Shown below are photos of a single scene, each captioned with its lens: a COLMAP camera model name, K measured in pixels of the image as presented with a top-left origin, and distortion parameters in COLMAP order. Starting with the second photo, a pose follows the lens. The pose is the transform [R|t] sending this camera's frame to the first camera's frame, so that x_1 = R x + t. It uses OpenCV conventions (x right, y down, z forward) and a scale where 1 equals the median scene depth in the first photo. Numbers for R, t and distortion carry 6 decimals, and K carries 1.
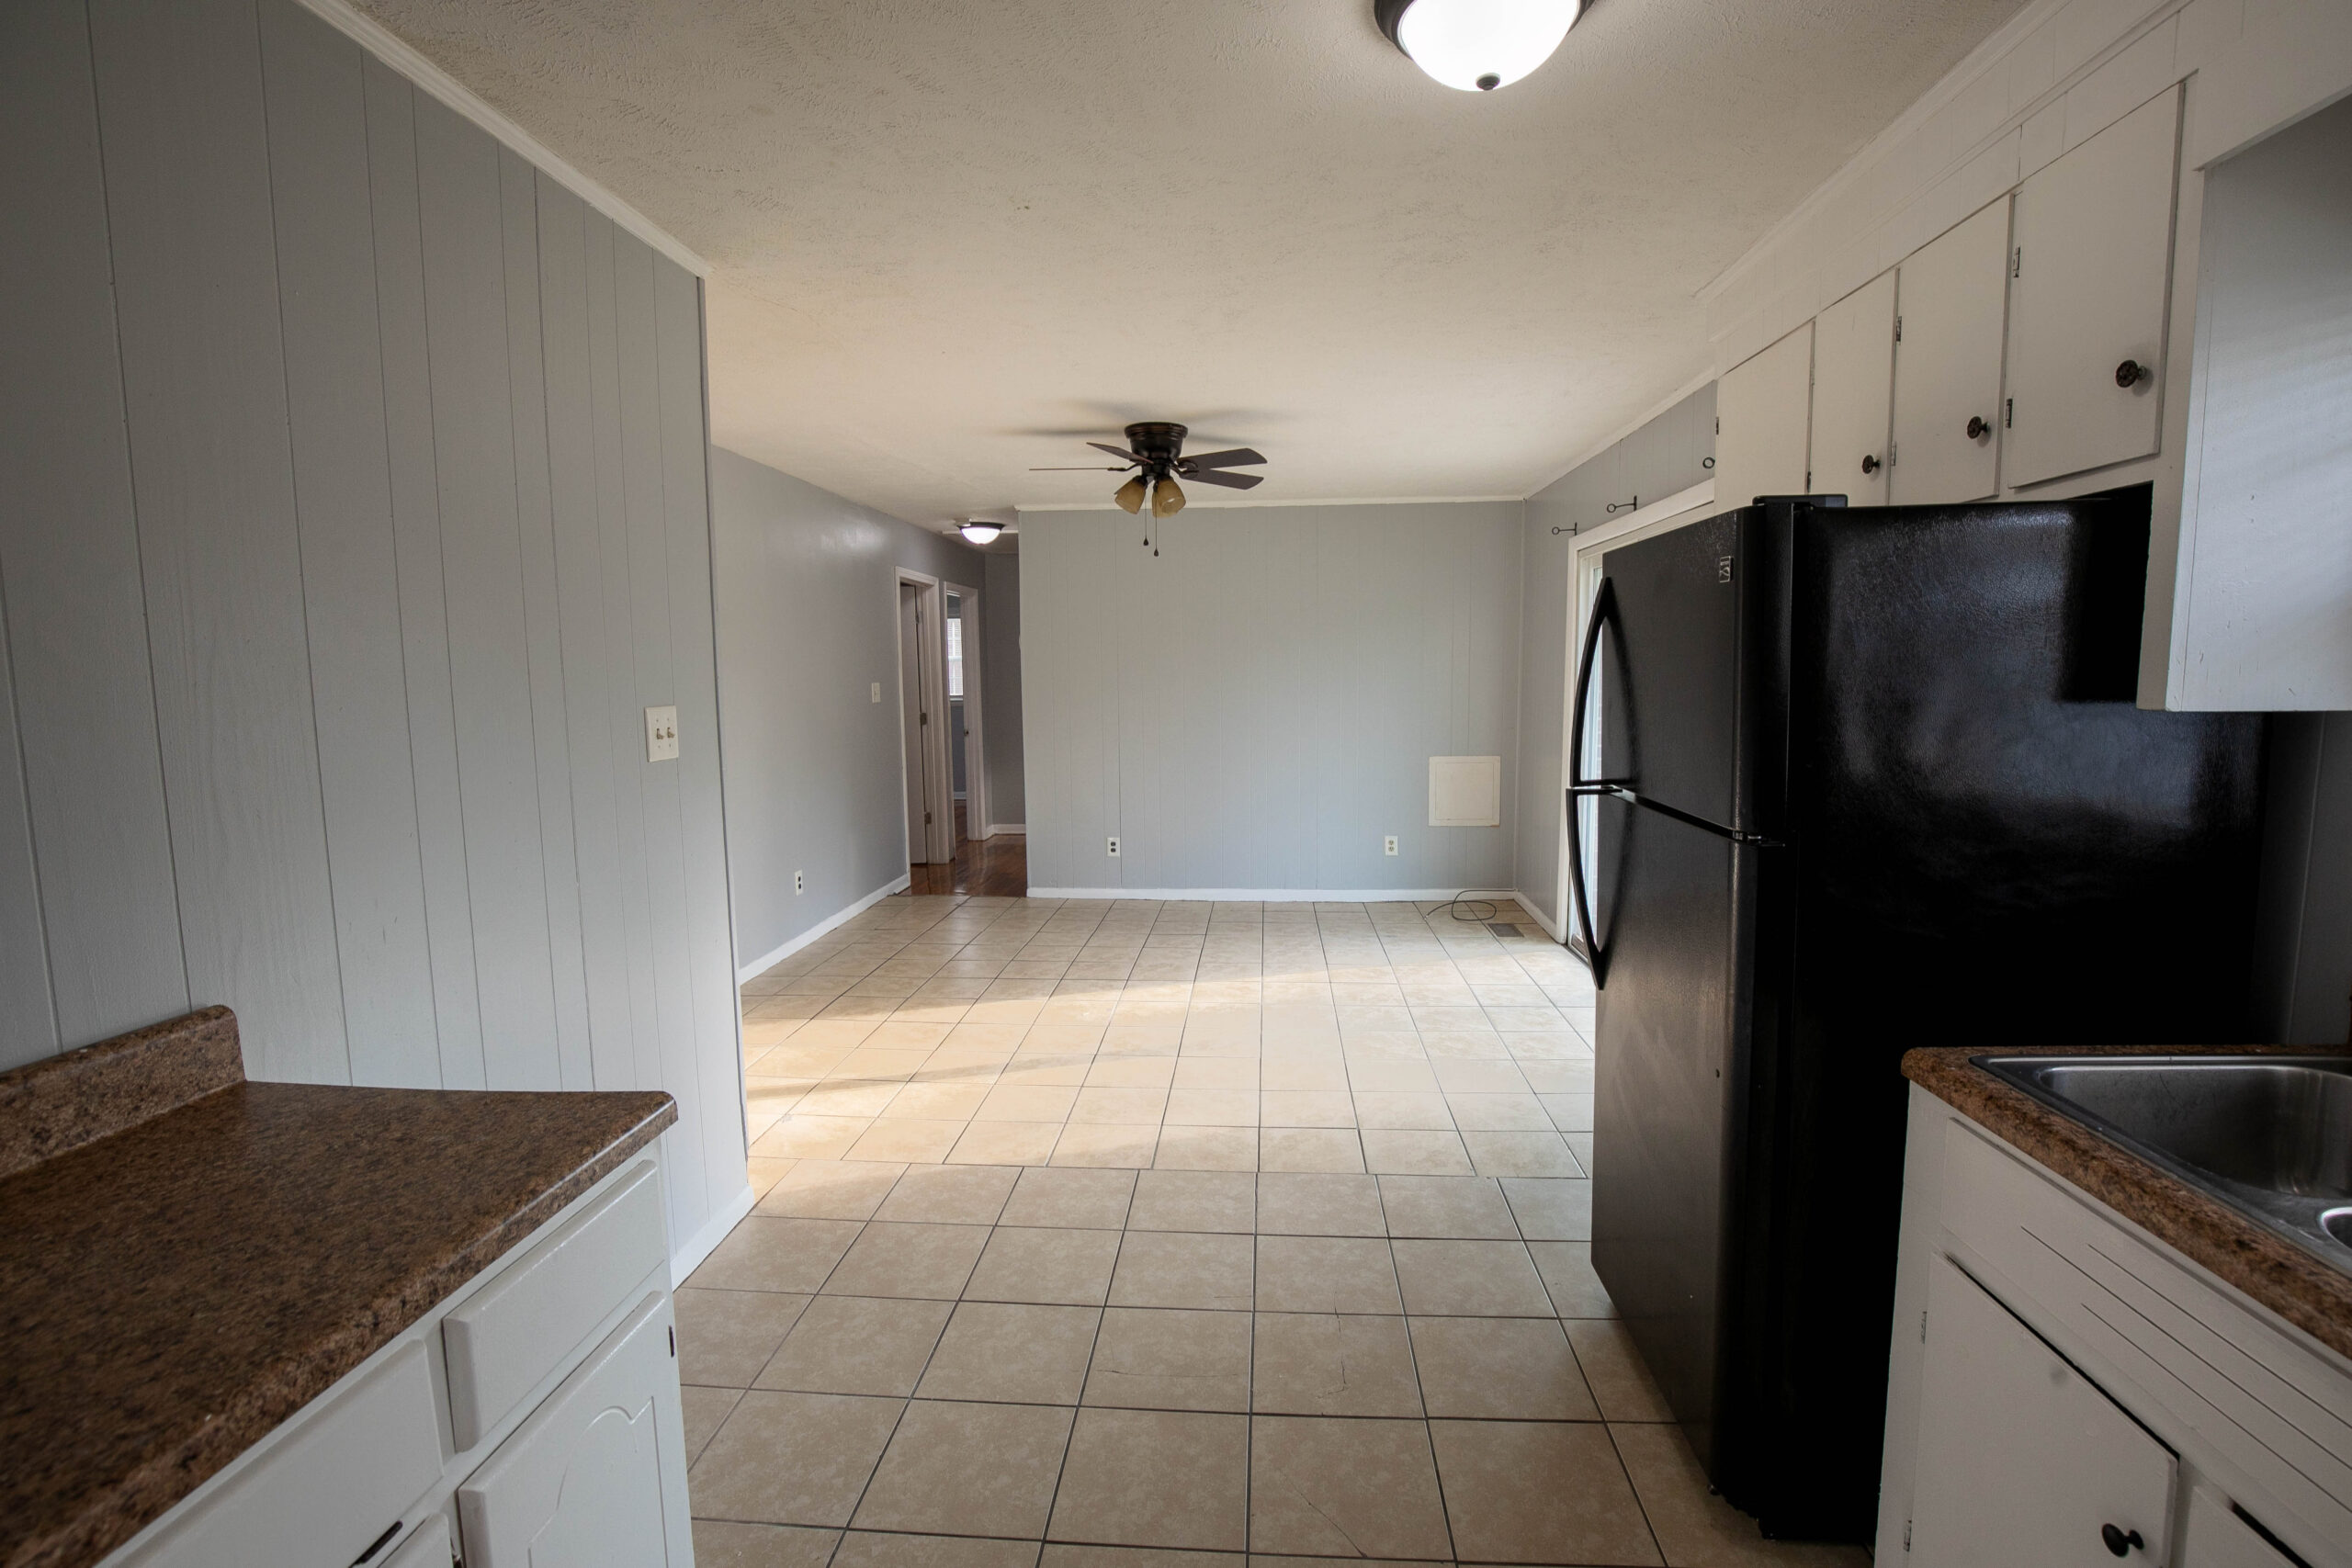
lens RADIAL K [[1074.9, 0, 1187.9], [0, 1074.9, 786.5], [0, 0, 1]] dist [-0.040325, 0.009203]
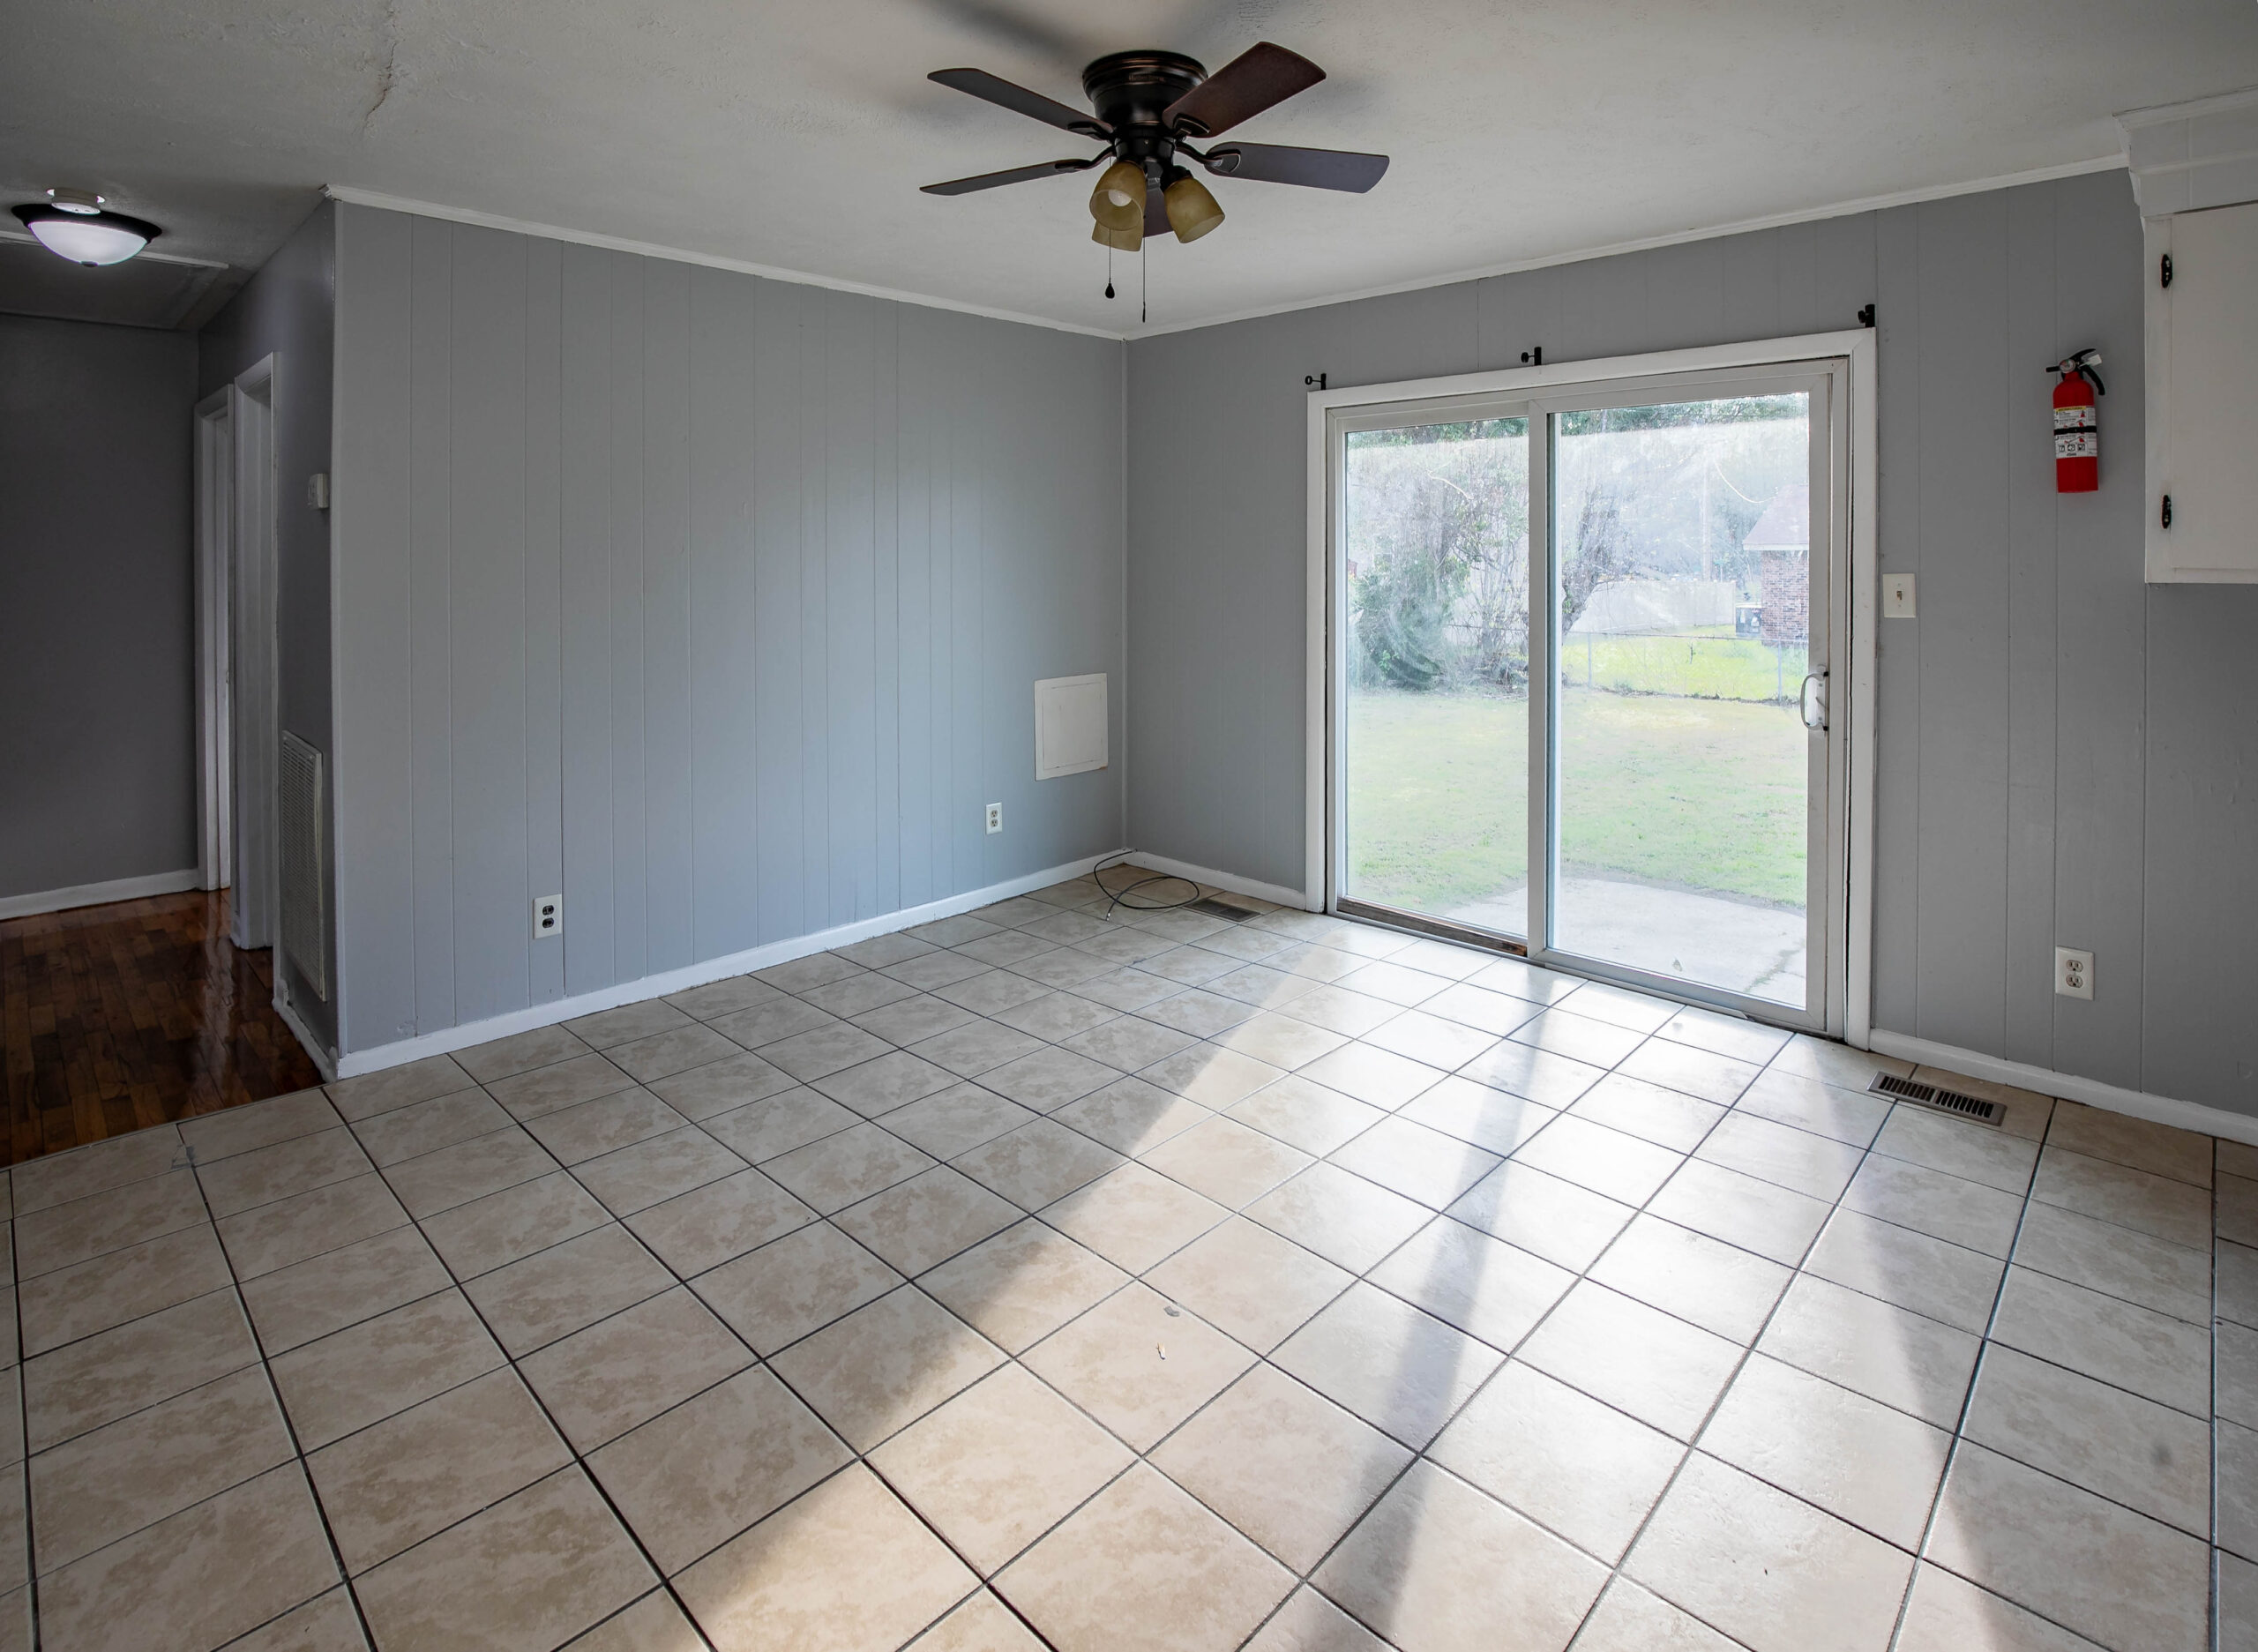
lens RADIAL K [[1134.8, 0, 1132.1], [0, 1134.8, 562.0], [0, 0, 1]] dist [-0.032153, -0.000115]
pose [[0.637759, -0.001779, 0.770234, -0.304549], [0.079286, 0.994837, -0.063351, -0.053113], [-0.766144, 0.101472, 0.634607, 0.472958]]
